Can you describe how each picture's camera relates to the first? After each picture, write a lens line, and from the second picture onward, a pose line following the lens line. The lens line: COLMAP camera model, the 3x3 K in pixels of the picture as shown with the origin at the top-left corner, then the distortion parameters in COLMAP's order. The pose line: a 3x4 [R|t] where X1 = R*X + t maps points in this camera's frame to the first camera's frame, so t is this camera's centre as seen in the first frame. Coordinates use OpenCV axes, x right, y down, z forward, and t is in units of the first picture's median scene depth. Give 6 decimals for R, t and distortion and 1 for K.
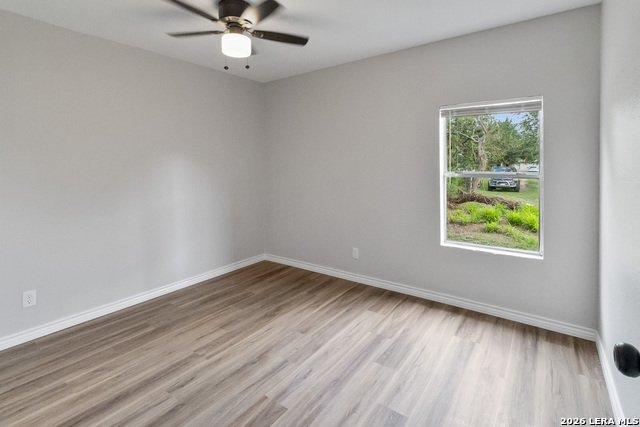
lens RADIAL K [[301.5, 0, 318.6], [0, 301.5, 205.4], [0, 0, 1]] dist [0.000001, 0.000098]
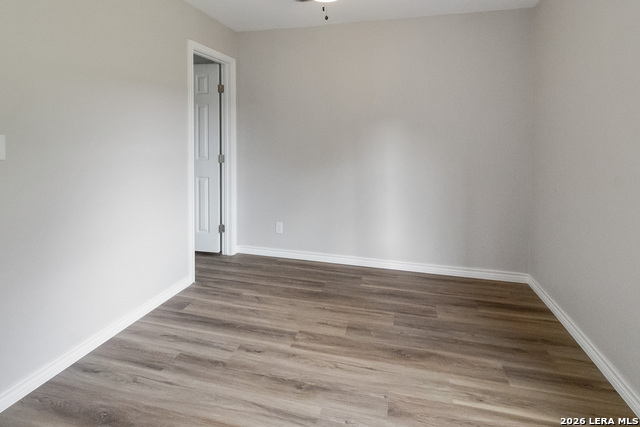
lens RADIAL K [[301.5, 0, 318.6], [0, 301.5, 205.4], [0, 0, 1]] dist [0.000001, 0.000098]
pose [[0.391281, 0.218699, -0.893907, 0.327805], [-0.131082, 0.974692, 0.181086, -0.069725], [0.910888, 0.046320, 0.410046, 0.576737]]
